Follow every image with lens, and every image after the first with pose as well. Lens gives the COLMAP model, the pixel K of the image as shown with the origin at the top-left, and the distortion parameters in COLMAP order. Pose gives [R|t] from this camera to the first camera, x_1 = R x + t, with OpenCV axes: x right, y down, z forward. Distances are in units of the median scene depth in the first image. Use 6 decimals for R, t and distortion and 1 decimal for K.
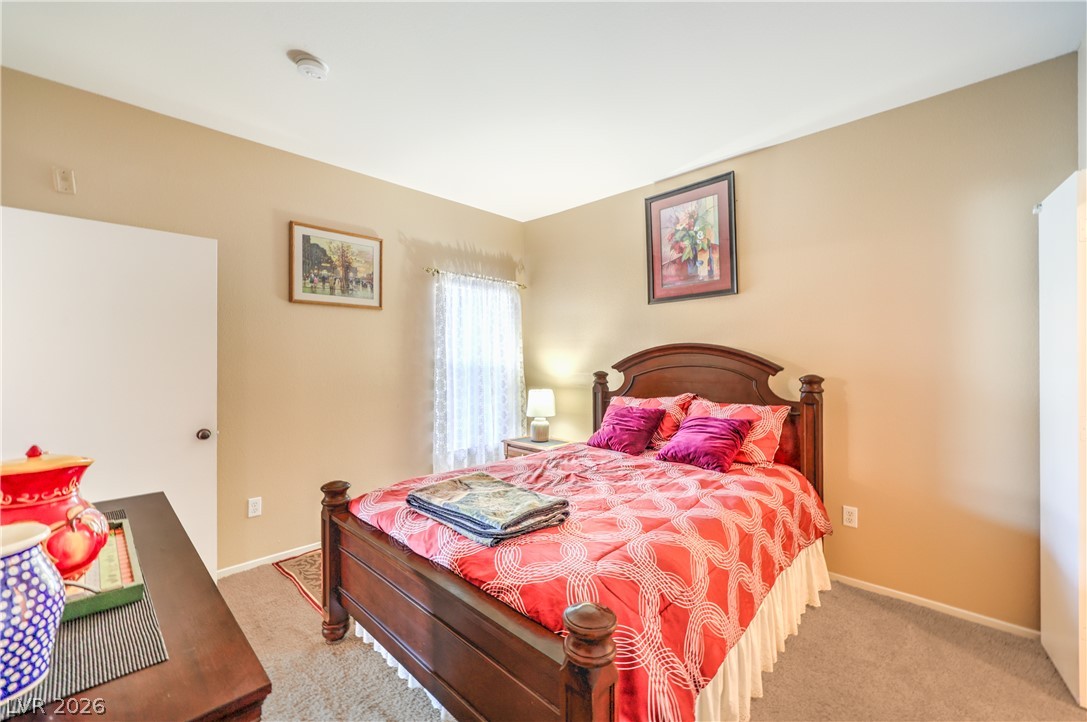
lens RADIAL K [[441.4, 0, 542.3], [0, 441.4, 358.7], [0, 0, 1]] dist [-0.002925, -0.000114]
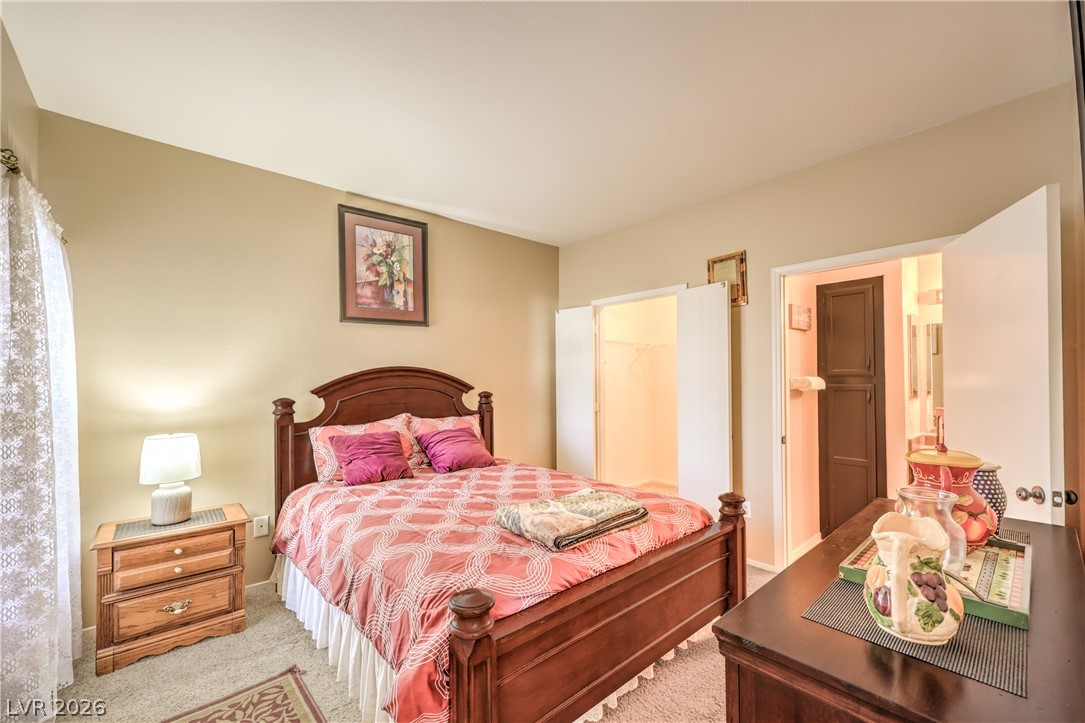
lens RADIAL K [[443.7, 0, 544.4], [0, 443.7, 370.1], [0, 0, 1]] dist [0.001893, 0.000063]
pose [[0.068506, 0.020571, 0.997439, -0.685127], [0.008339, 0.999741, -0.021191, -0.000678], [-0.997616, 0.009770, 0.068317, 0.561008]]
